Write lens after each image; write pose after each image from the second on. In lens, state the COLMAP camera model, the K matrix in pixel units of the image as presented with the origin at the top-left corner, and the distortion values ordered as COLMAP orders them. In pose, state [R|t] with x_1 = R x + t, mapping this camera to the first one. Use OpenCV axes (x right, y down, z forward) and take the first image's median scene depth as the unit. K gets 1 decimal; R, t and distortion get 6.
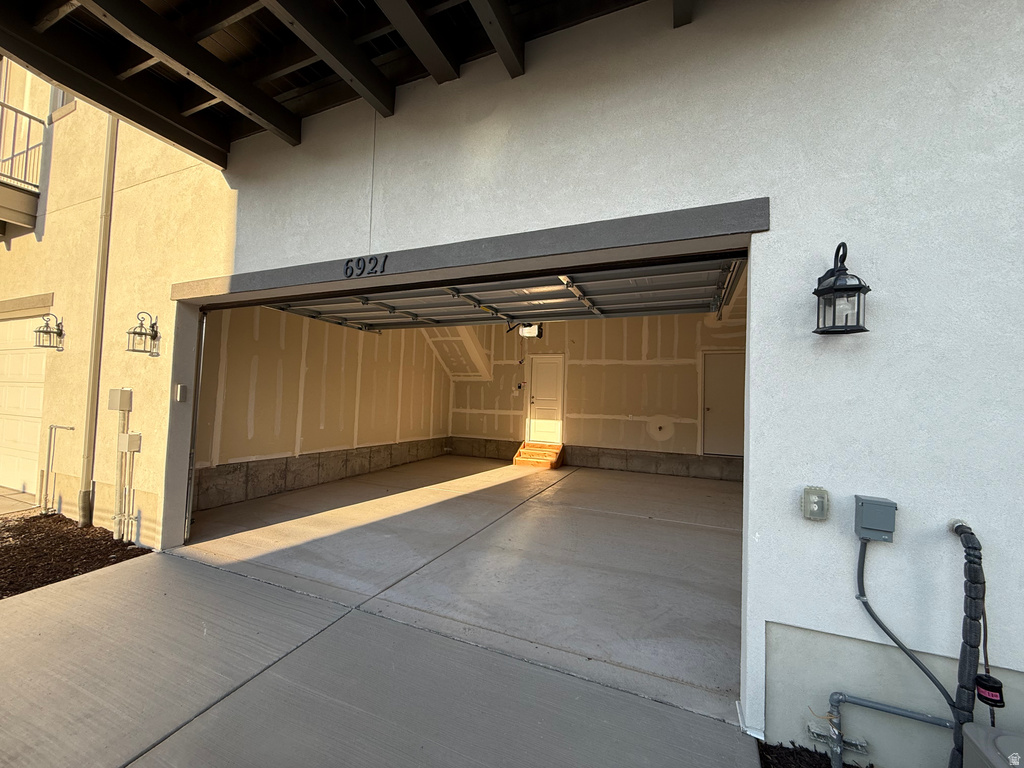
lens RADIAL K [[405.0, 0, 508.5], [0, 405.0, 383.0], [0, 0, 1]] dist [0.000416, 0.000130]
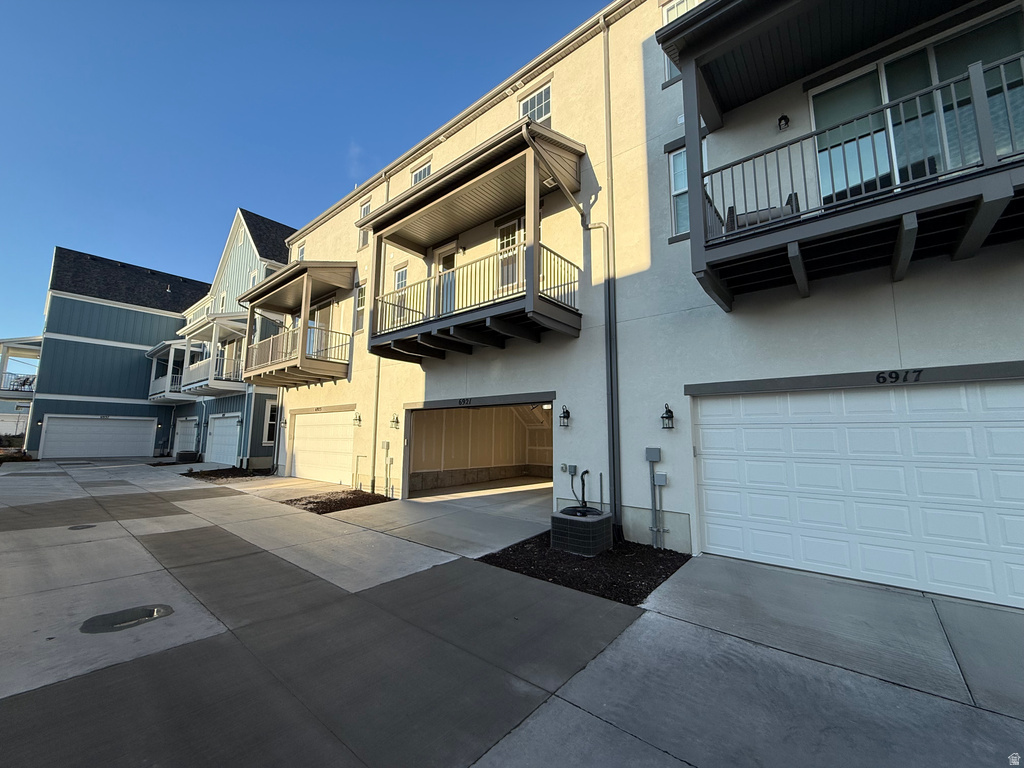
lens RADIAL K [[405.0, 0, 508.5], [0, 405.0, 383.0], [0, 0, 1]] dist [0.000416, 0.000130]
pose [[0.957661, -0.062326, -0.281069, 0.639902], [0.035471, 0.994390, -0.099647, -0.075342], [0.285703, 0.085459, 0.954500, -1.424883]]
